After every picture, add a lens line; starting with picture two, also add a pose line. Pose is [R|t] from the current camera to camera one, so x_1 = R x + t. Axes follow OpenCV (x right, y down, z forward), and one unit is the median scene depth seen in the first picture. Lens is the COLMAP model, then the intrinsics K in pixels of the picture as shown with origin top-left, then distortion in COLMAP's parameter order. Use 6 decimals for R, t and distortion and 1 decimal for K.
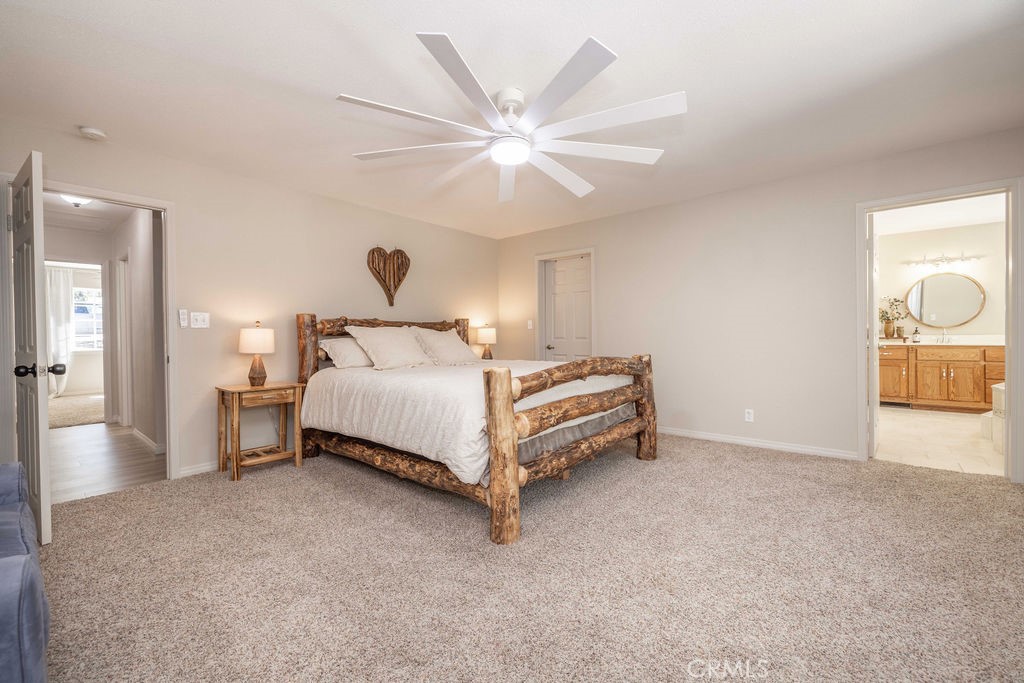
lens RADIAL K [[433.2, 0, 497.4], [0, 433.2, 336.8], [0, 0, 1]] dist [-0.003562, 0.000284]
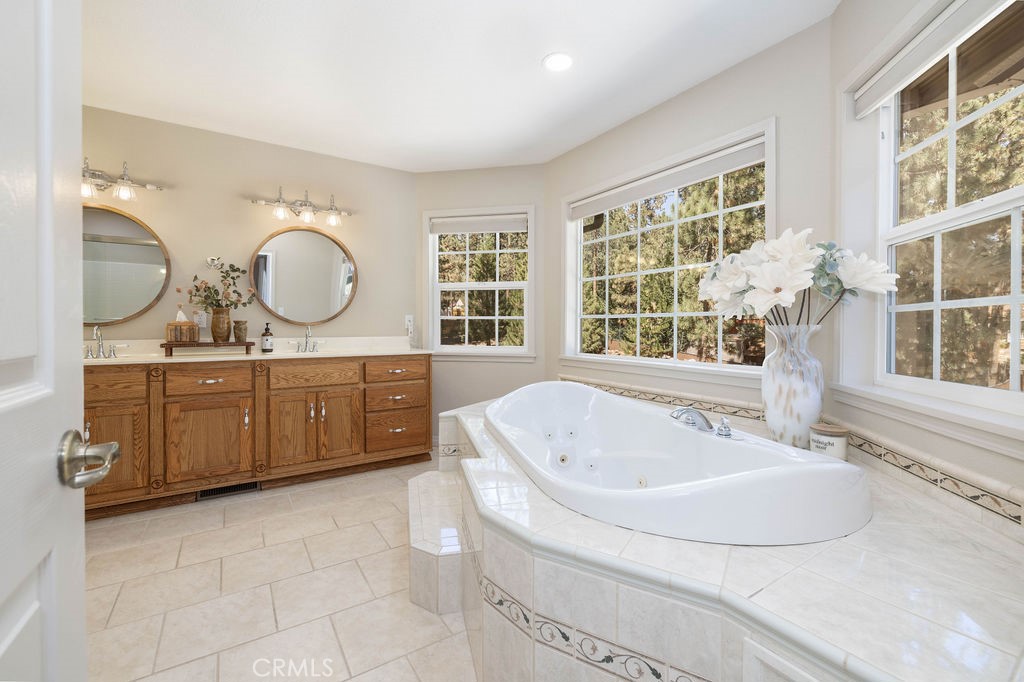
lens RADIAL K [[433.2, 0, 511.3], [0, 433.2, 331.8], [0, 0, 1]] dist [-0.003562, 0.000284]
pose [[0.272739, 0.000045, 0.962088, 0.570750], [0.002500, 0.999997, -0.000756, -0.010707], [-0.962085, 0.002611, 0.272738, 0.597986]]
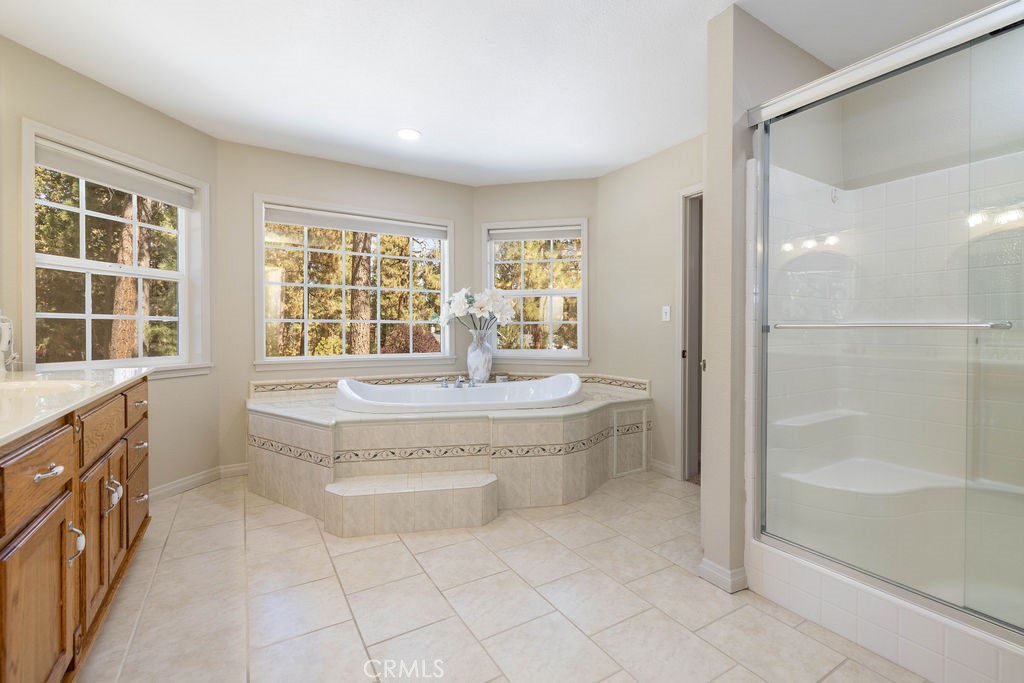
lens RADIAL K [[433.2, 0, 512.7], [0, 433.2, 339.9], [0, 0, 1]] dist [-0.003562, 0.000284]
pose [[-0.950453, -0.003932, 0.310844, 0.678344], [0.005803, 0.999521, 0.030386, -0.021238], [-0.310814, 0.030684, -0.949975, 1.133439]]
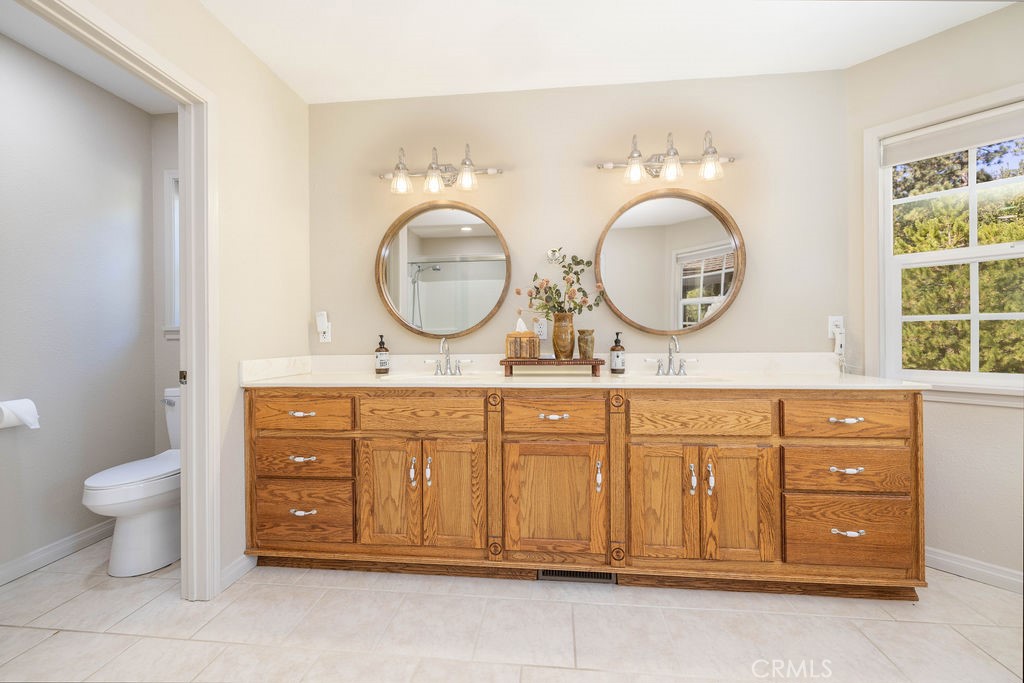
lens RADIAL K [[433.2, 0, 507.1], [0, 433.2, 333.4], [0, 0, 1]] dist [-0.003562, 0.000284]
pose [[0.824896, 0.008774, 0.565217, 0.711358], [0.003439, 0.999783, -0.020539, -0.014469], [-0.565274, 0.018886, 0.824687, 0.780009]]
